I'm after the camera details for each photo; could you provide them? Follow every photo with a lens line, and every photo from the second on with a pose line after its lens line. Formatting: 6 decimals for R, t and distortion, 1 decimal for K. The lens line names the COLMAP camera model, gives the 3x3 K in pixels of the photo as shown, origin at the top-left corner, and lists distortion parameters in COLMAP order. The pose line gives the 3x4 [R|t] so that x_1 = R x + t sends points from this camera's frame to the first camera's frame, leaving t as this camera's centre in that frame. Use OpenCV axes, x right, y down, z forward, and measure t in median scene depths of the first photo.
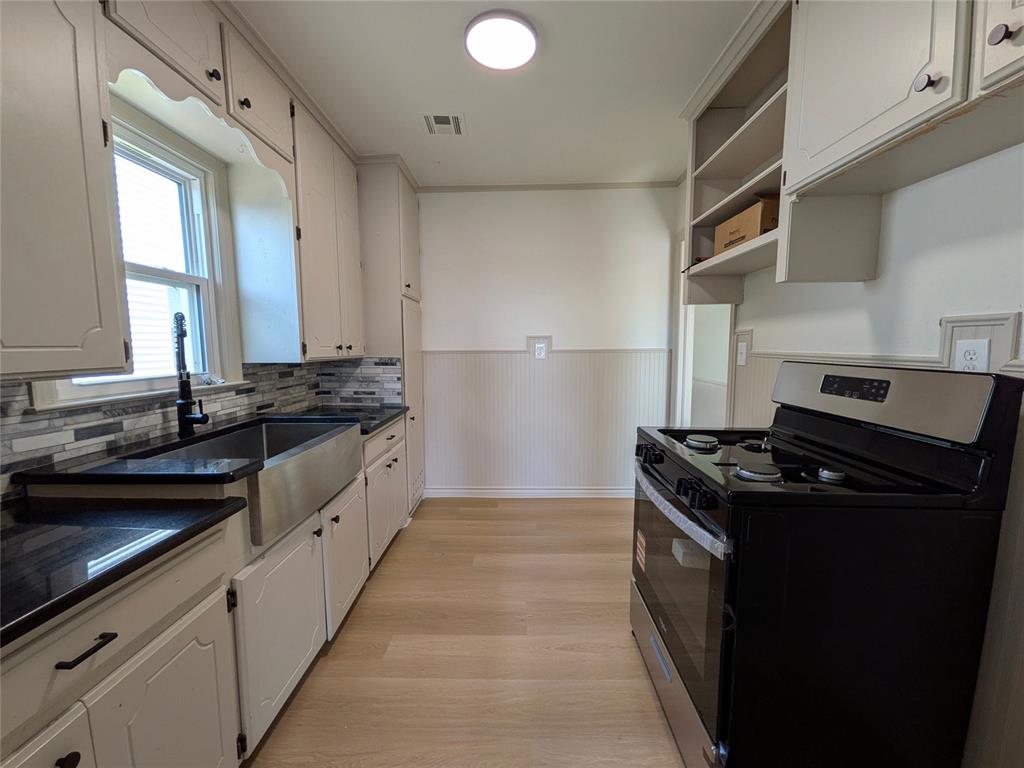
lens RADIAL K [[402.6, 0, 511.4], [0, 402.6, 386.0], [0, 0, 1]] dist [0.008905, -0.001630]
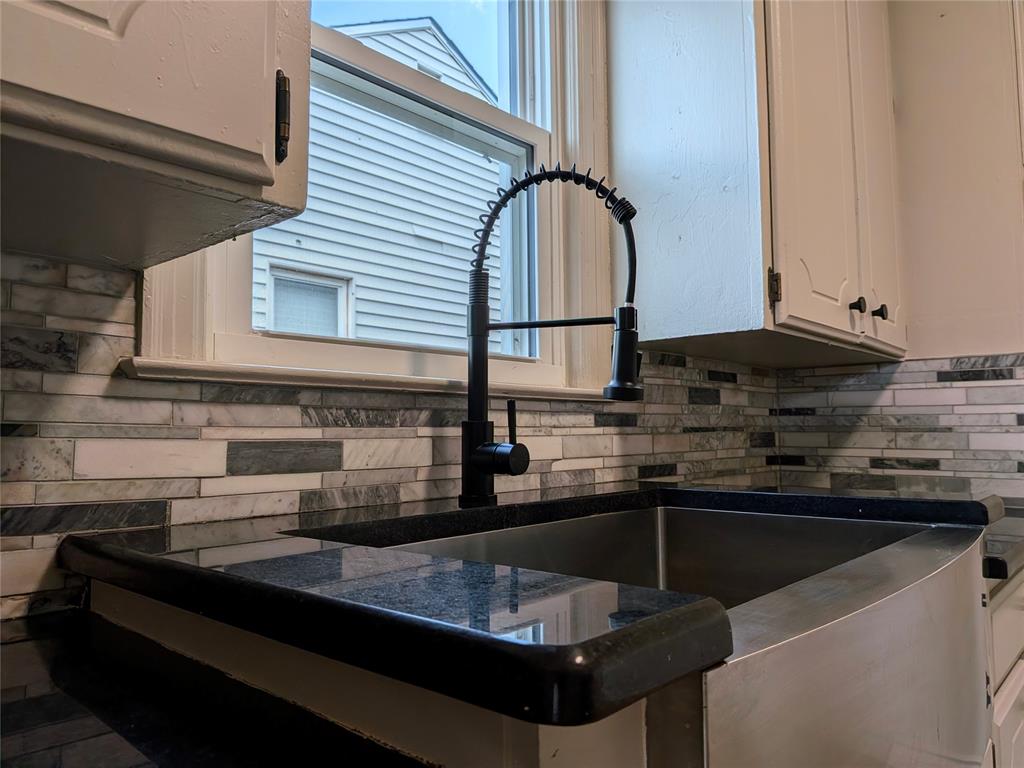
lens RADIAL K [[742.0, 0, 496.5], [0, 742.0, 380.1], [0, 0, 1]] dist [0.048095, -0.064250]
pose [[0.750695, -0.049720, -0.658775, -0.314464], [-0.059287, 0.988071, -0.142132, 0.091756], [0.657983, 0.145755, 0.738792, 0.452251]]
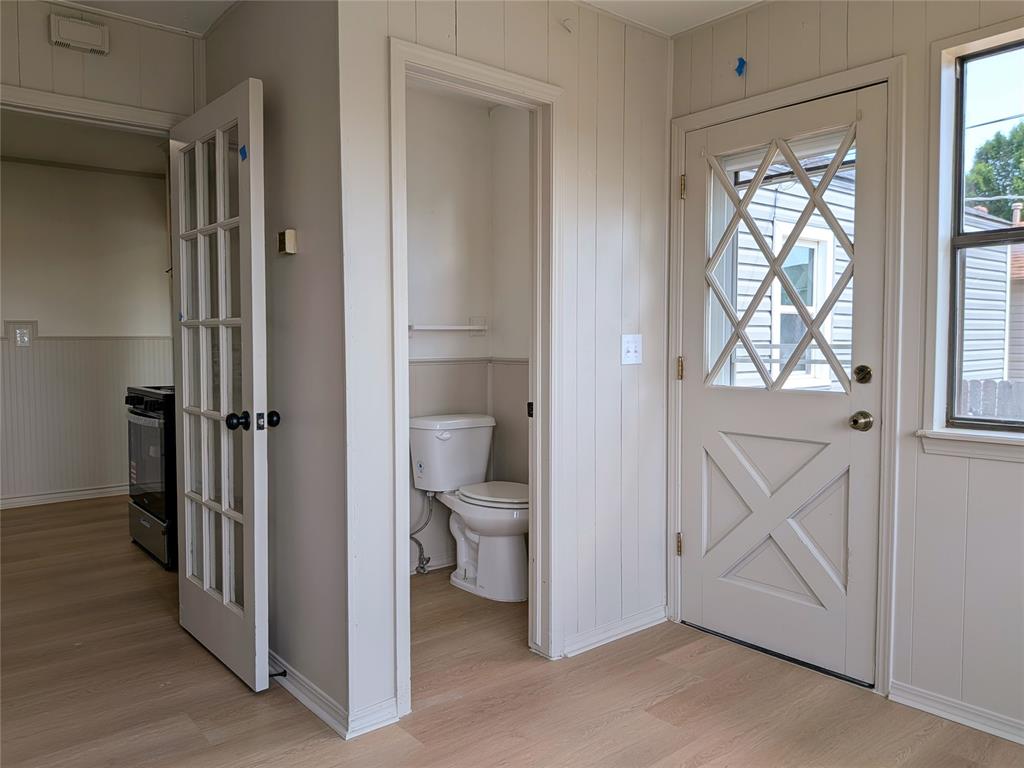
lens RADIAL K [[742.0, 0, 509.3], [0, 742.0, 380.6], [0, 0, 1]] dist [0.048095, -0.064250]
pose [[0.756645, -0.032432, 0.653022, -0.370337], [0.065816, 0.997474, -0.026721, 0.231214], [-0.650505, 0.063198, 0.756868, -1.781505]]
